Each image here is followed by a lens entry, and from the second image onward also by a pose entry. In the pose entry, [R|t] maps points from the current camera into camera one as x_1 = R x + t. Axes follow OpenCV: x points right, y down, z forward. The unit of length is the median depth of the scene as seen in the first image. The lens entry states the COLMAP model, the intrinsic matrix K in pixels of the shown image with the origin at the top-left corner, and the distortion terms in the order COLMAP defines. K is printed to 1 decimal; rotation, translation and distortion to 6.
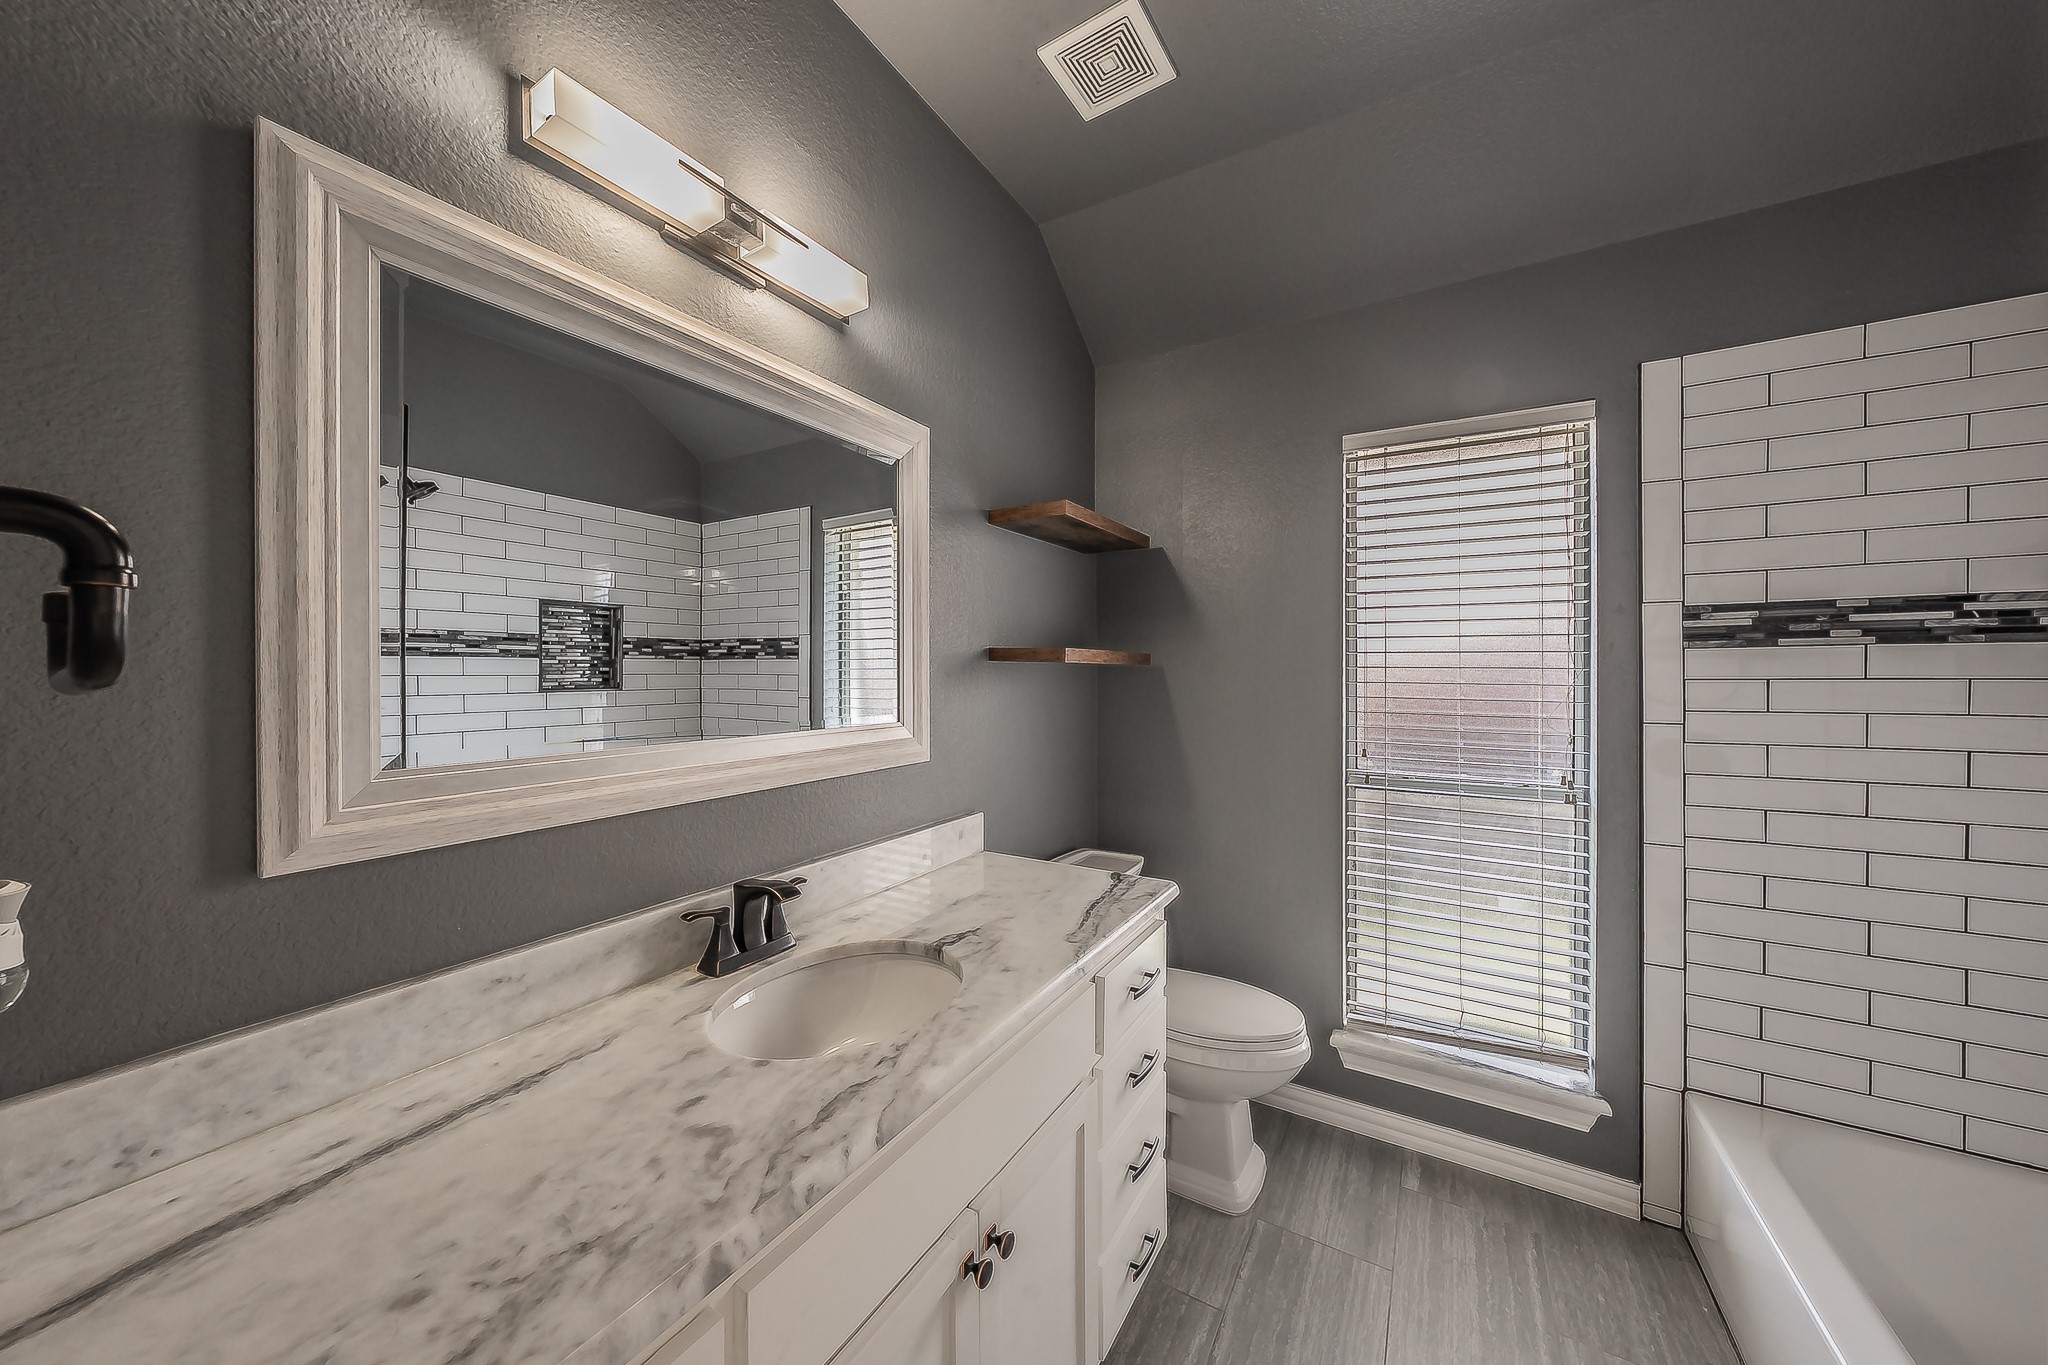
lens RADIAL K [[708.3, 0, 1011.8], [0, 708.3, 675.7], [0, 0, 1]] dist [-0.002089, -0.000013]
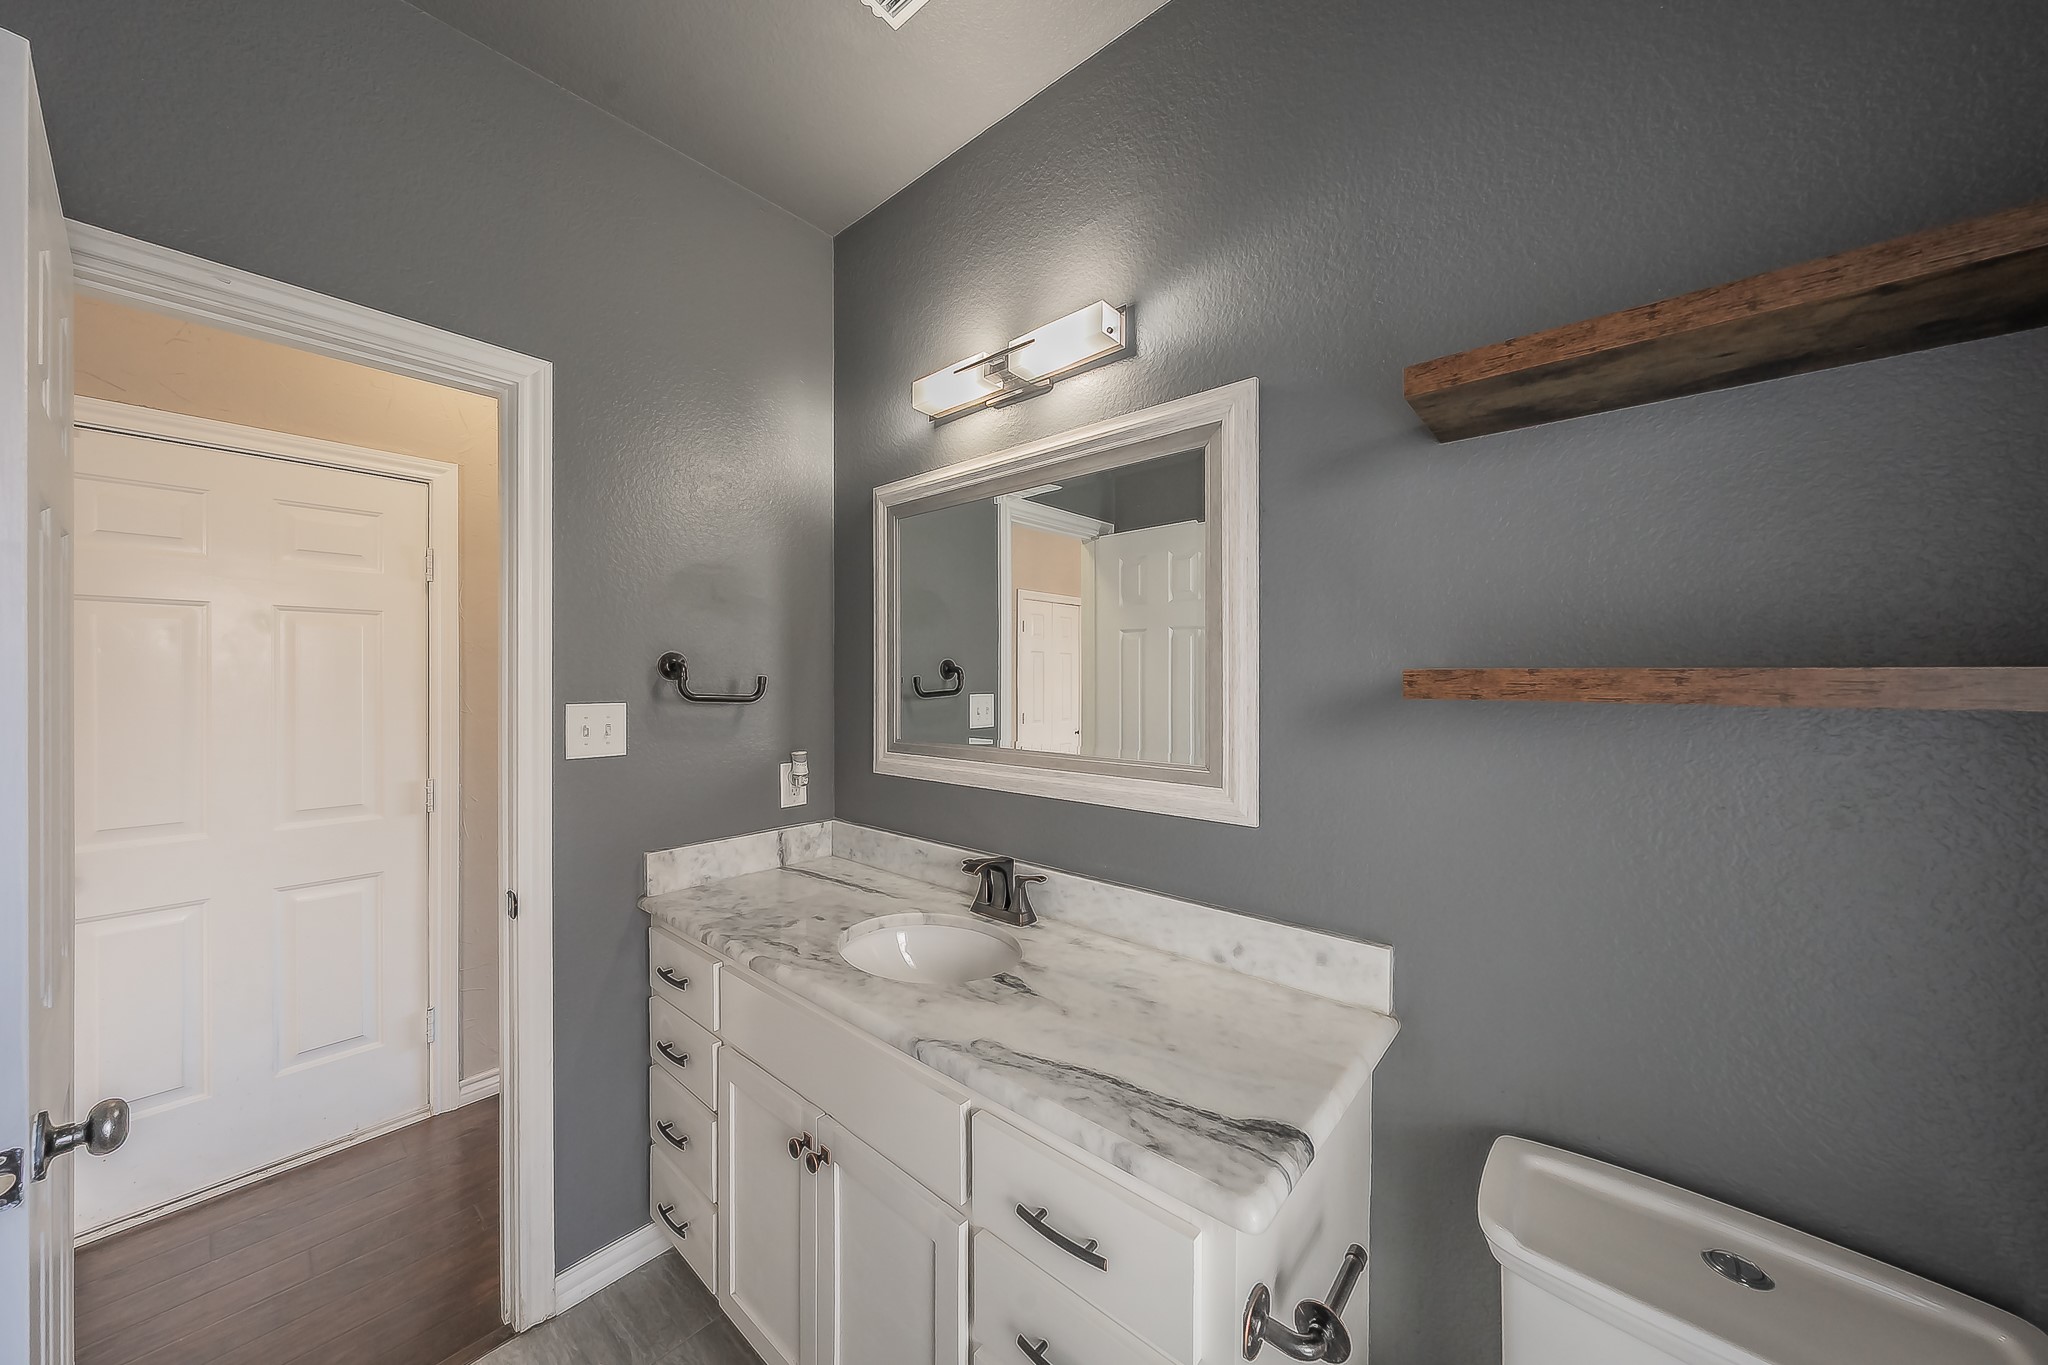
lens RADIAL K [[708.3, 0, 1011.8], [0, 708.3, 675.7], [0, 0, 1]] dist [-0.002089, -0.000013]
pose [[-0.179461, -0.002661, -0.983762, 0.983025], [-0.006591, 0.999977, -0.001503, -0.051978], [0.983743, 0.006214, -0.179474, 1.322587]]
